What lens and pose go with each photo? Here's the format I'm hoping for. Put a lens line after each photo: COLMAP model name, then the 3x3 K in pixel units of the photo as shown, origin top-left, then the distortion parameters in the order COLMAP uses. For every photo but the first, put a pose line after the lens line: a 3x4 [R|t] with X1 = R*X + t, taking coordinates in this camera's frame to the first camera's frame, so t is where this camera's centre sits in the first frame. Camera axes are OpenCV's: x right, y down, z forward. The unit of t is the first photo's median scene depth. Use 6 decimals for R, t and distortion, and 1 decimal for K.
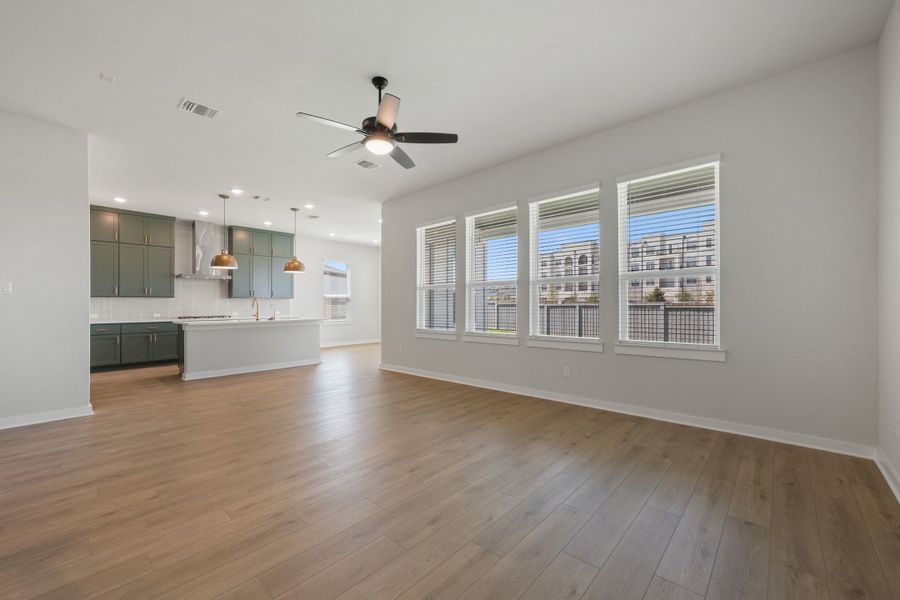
lens RADIAL K [[358.6, 0, 449.9], [0, 358.6, 305.7], [0, 0, 1]] dist [-0.000040, -0.000038]
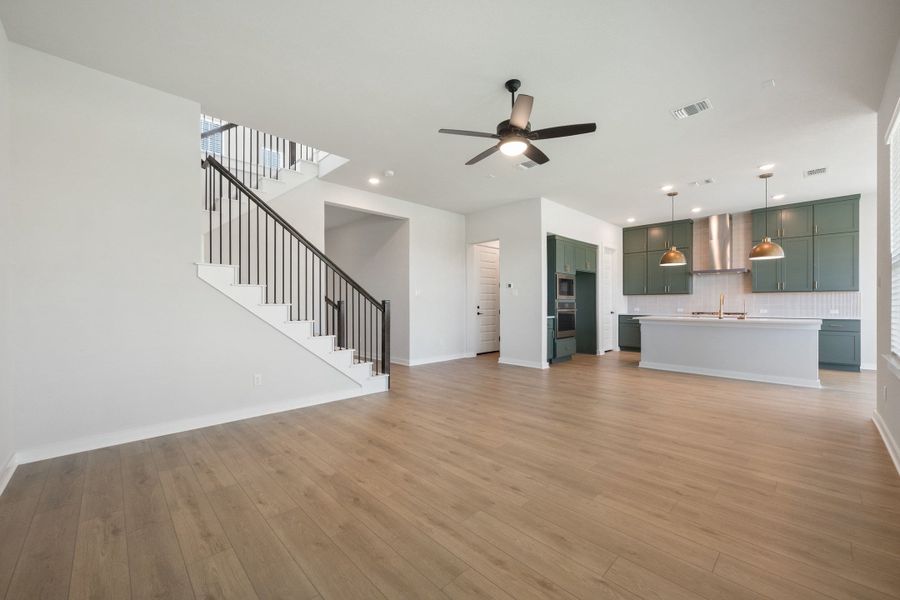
lens RADIAL K [[354.6, 0, 451.6], [0, 354.6, 303.9], [0, 0, 1]] dist [-0.000575, 0.000051]
pose [[-0.056282, 0.007018, -0.998390, 0.664688], [0.002472, 0.999973, 0.006890, -0.005022], [0.998412, -0.002081, -0.056297, 0.712586]]
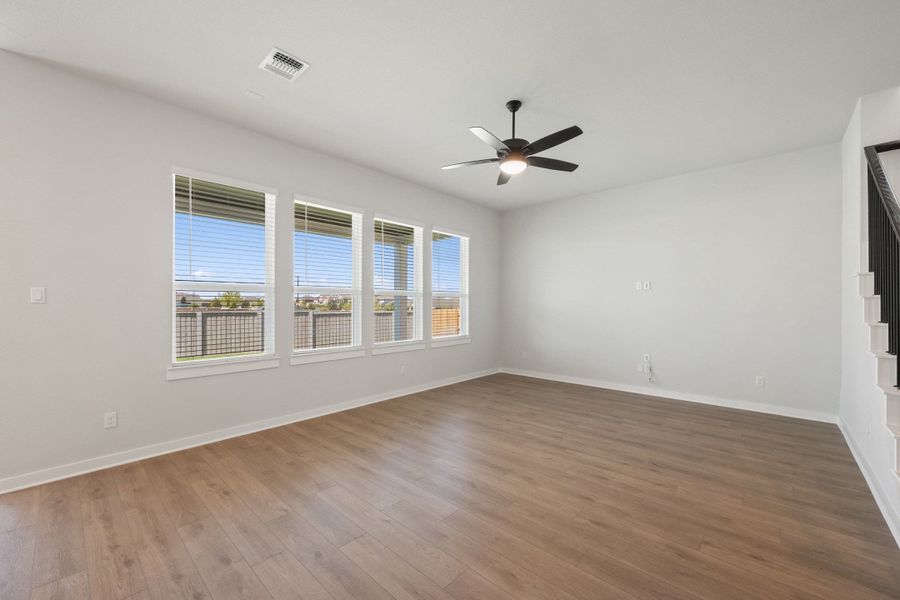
lens RADIAL K [[358.6, 0, 449.9], [0, 358.6, 305.7], [0, 0, 1]] dist [-0.000040, -0.000038]
pose [[-0.000700, 0.006484, 0.999979, -1.004874], [-0.000523, 0.999979, -0.006484, -0.027184], [-1.000000, -0.000528, -0.000697, 0.959570]]
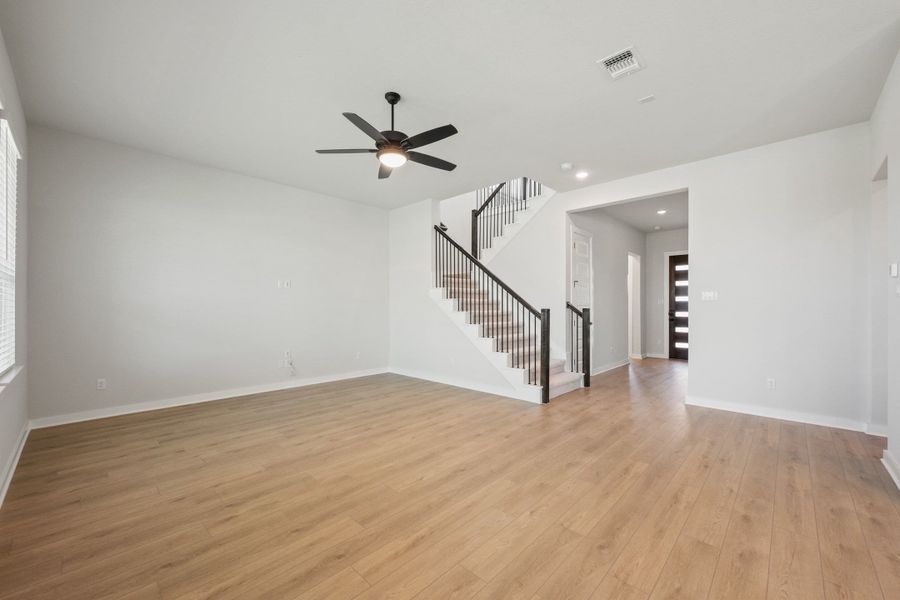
lens RADIAL K [[358.6, 0, 449.9], [0, 358.6, 305.7], [0, 0, 1]] dist [-0.000040, -0.000038]
pose [[-0.999794, 0.007926, 0.018704, -0.310547], [0.007852, 0.999961, -0.004061, -0.016975], [-0.018735, -0.003914, -0.999817, 1.638620]]
